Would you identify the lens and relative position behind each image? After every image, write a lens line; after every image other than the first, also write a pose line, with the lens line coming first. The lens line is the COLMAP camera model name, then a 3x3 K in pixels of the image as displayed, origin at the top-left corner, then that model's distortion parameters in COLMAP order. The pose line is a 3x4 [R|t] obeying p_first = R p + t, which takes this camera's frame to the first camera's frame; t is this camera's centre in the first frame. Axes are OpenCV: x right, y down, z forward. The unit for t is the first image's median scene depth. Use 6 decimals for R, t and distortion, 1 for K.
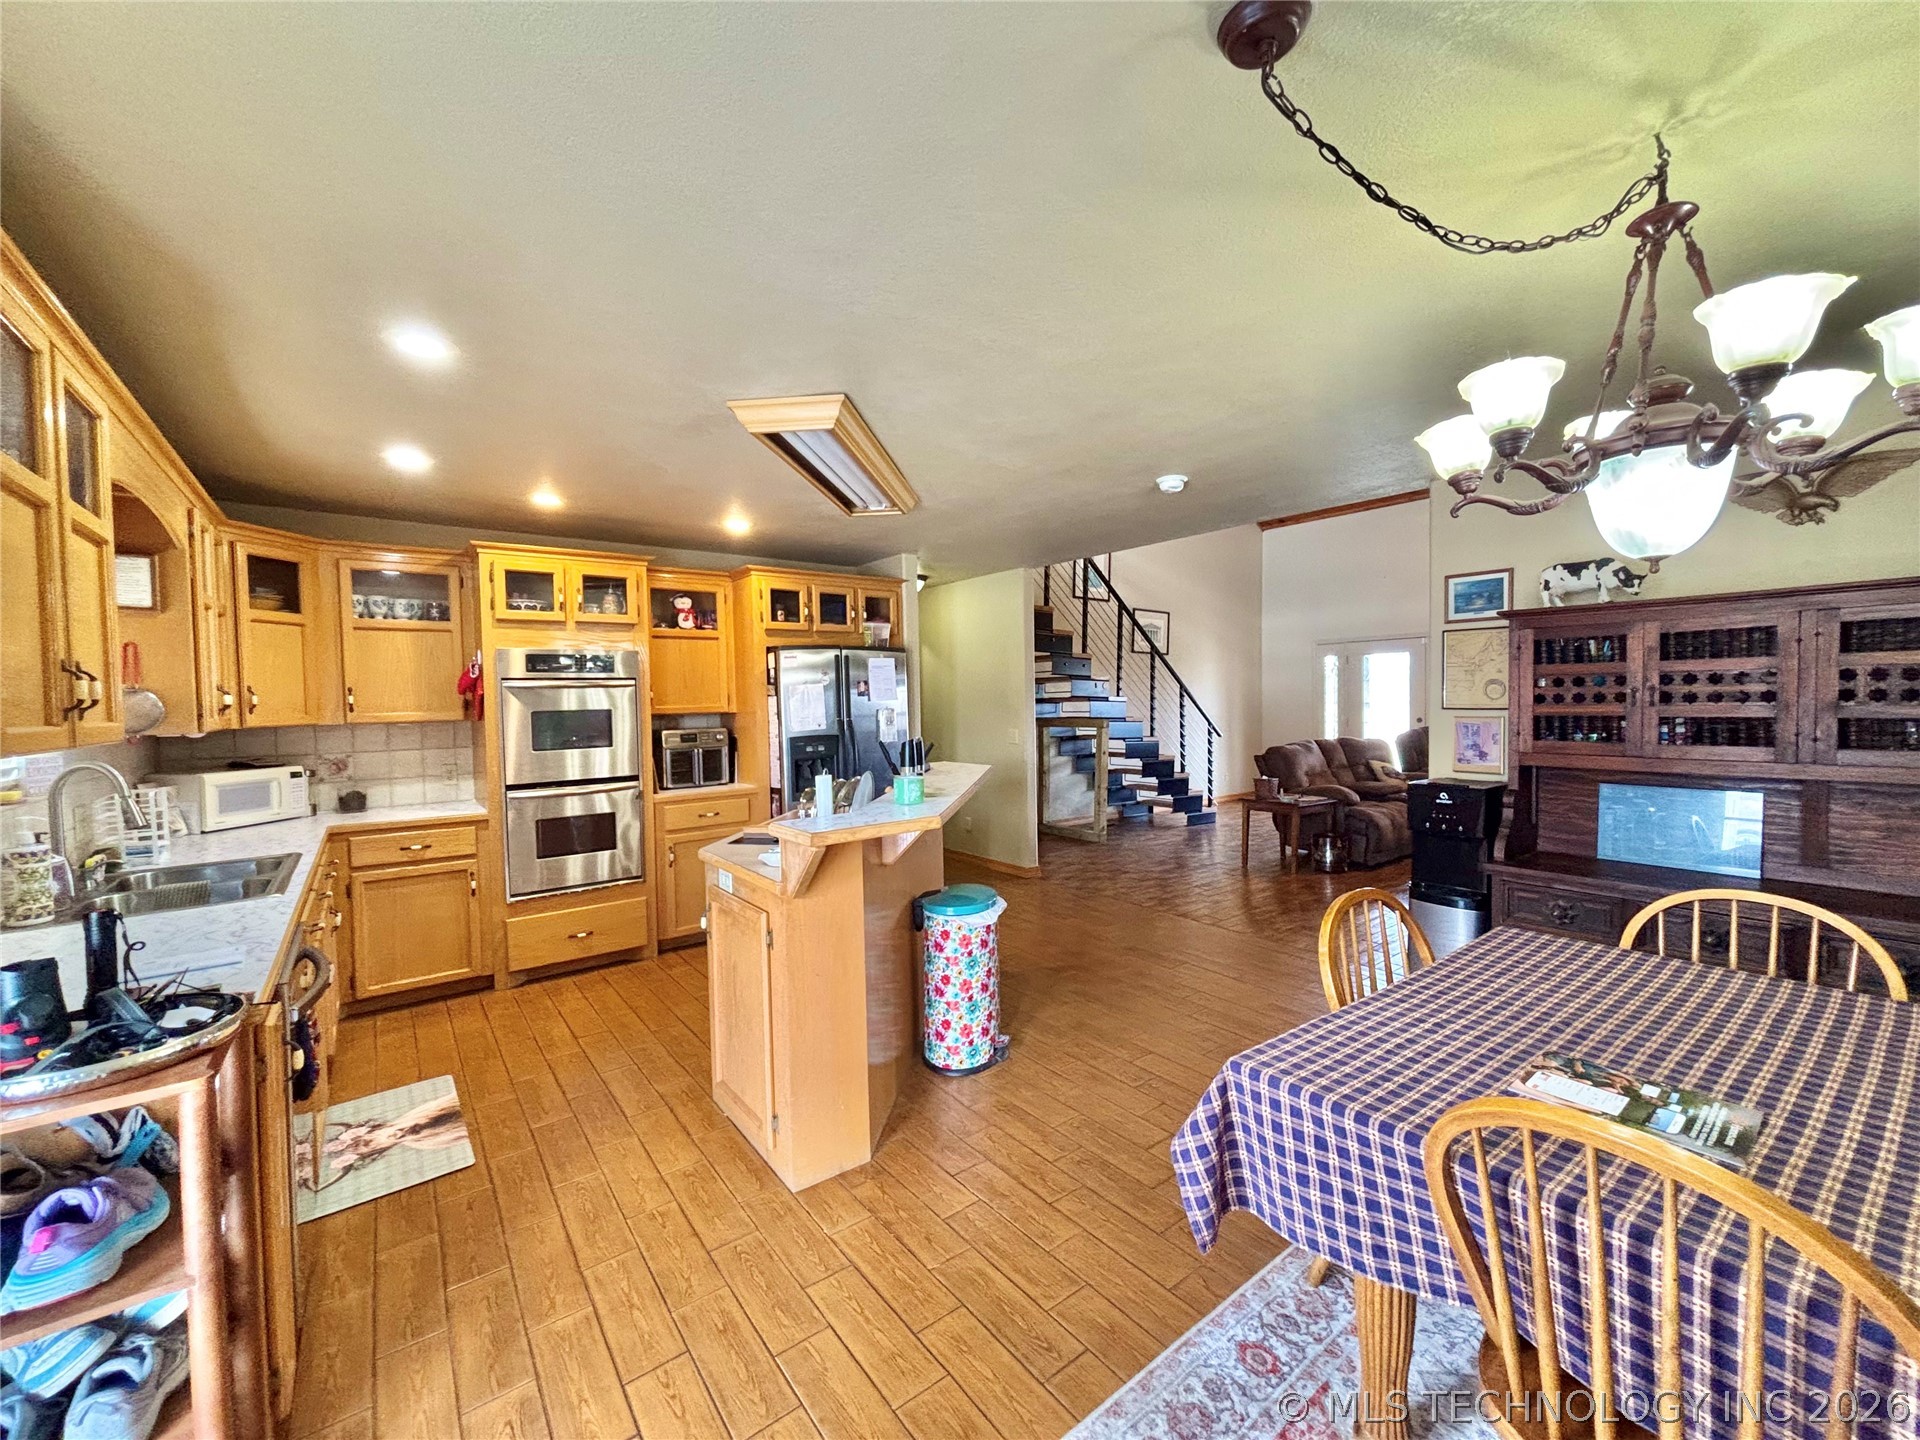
lens RADIAL K [[774.7, 0, 960.0], [0, 774.7, 720.0], [0, 0, 1]] dist [0.000336, 0.000453]
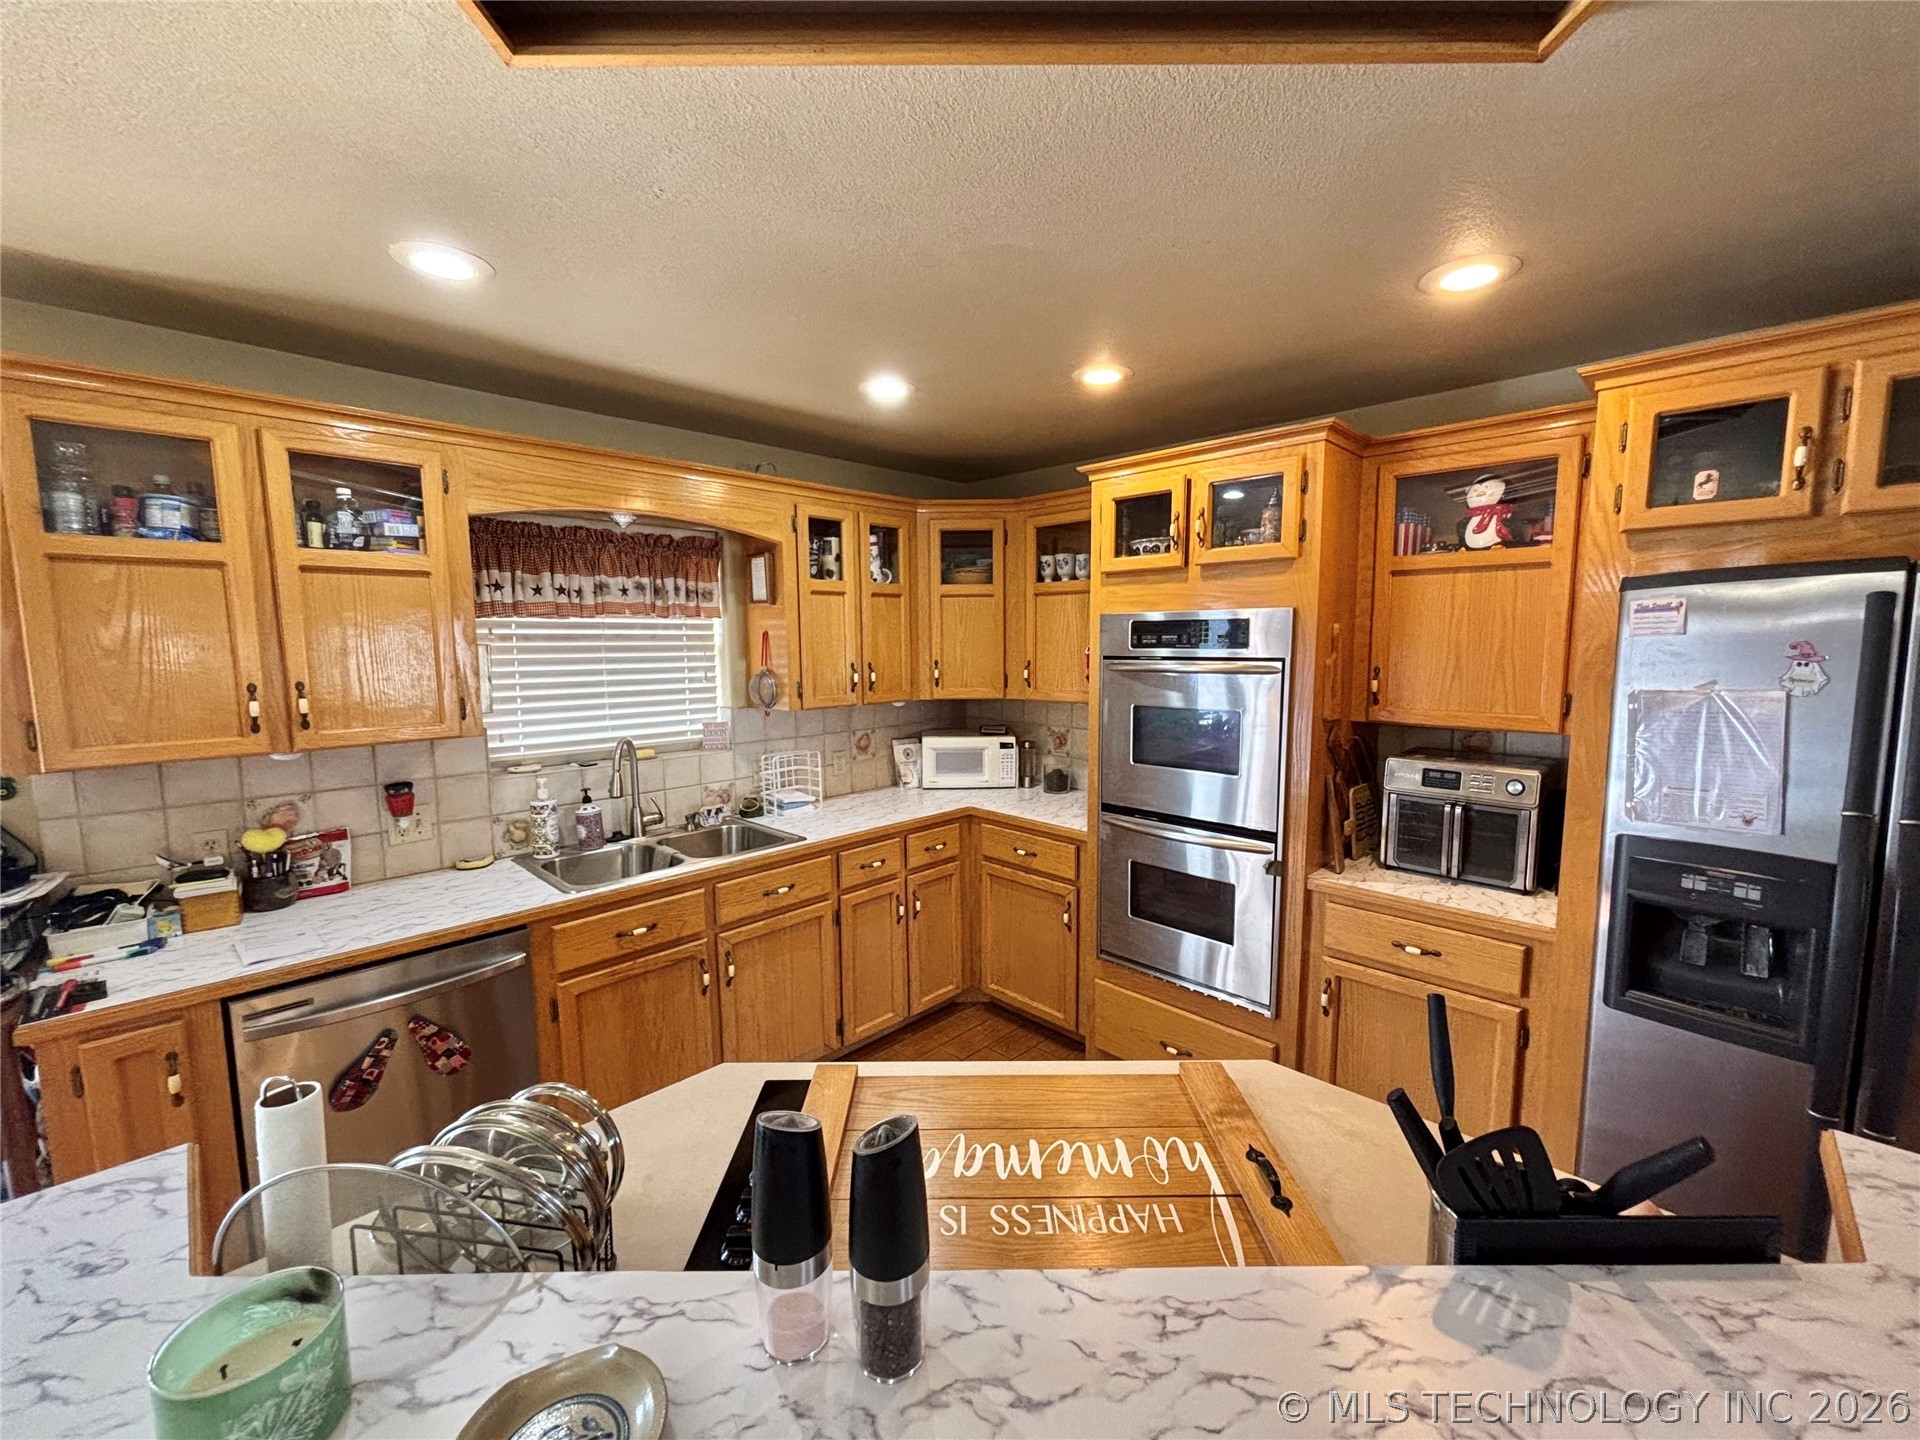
lens RADIAL K [[767.9, 0, 956.3], [0, 767.9, 724.5], [0, 0, 1]] dist [0.003006, 0.000569]
pose [[0.128126, 0.132194, -0.982908, 0.092854], [-0.023871, 0.991201, 0.130198, -0.073547], [0.991471, 0.006782, 0.130154, 0.705713]]
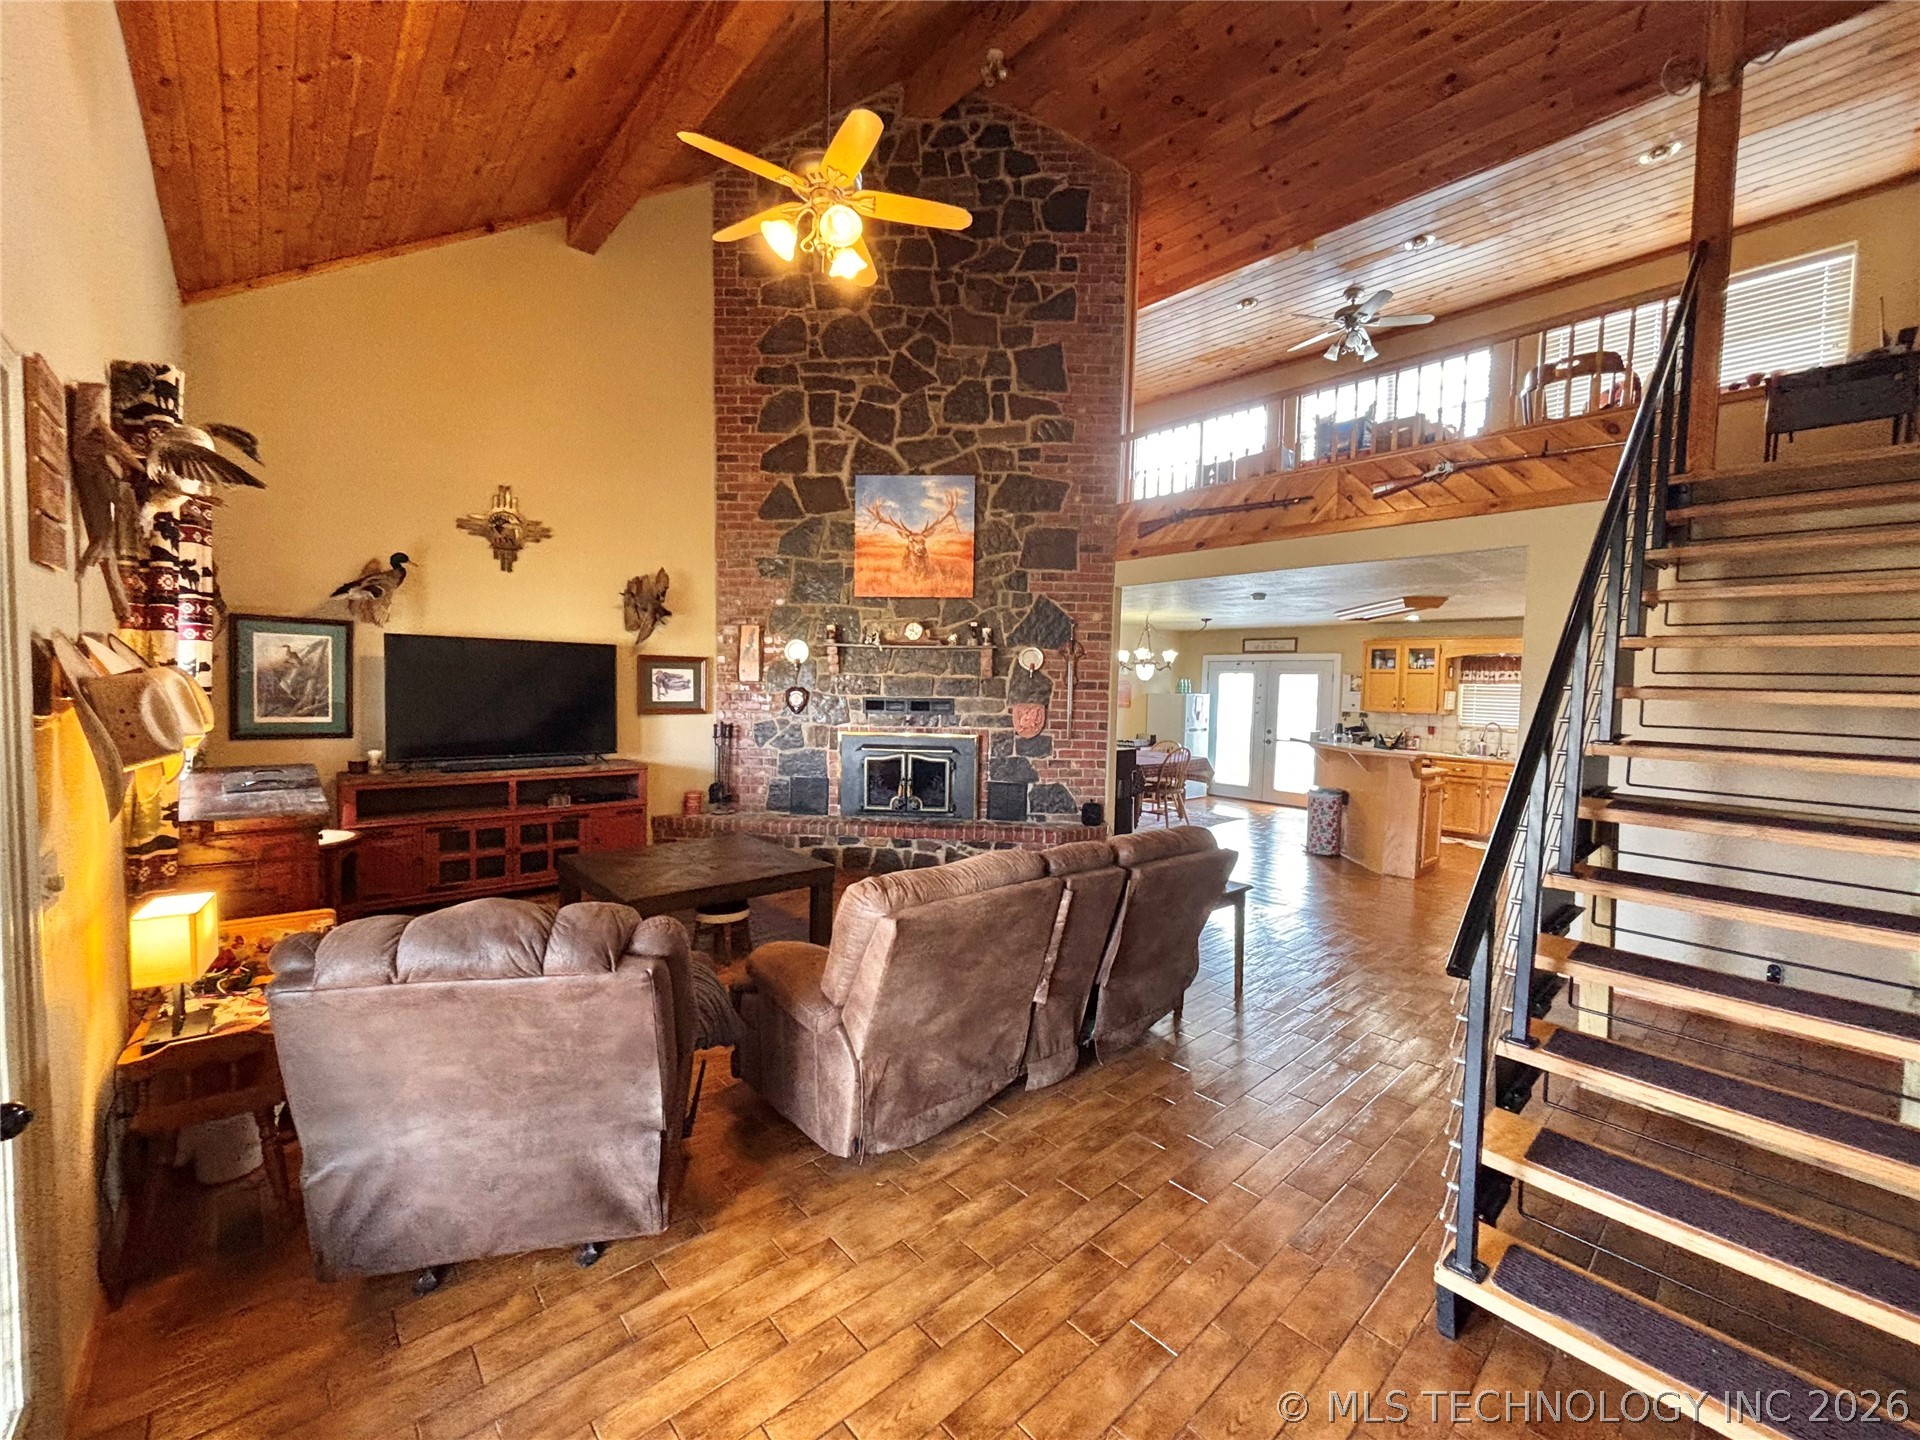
lens RADIAL K [[761.5, 0, 975.4], [0, 761.5, 729.8], [0, 0, 1]] dist [-0.001305, -0.000222]
pose [[-0.995281, 0.001055, -0.097034, 0.976057], [-0.008173, 0.995477, 0.094650, -0.130855], [0.096695, 0.094996, -0.990770, 2.364454]]
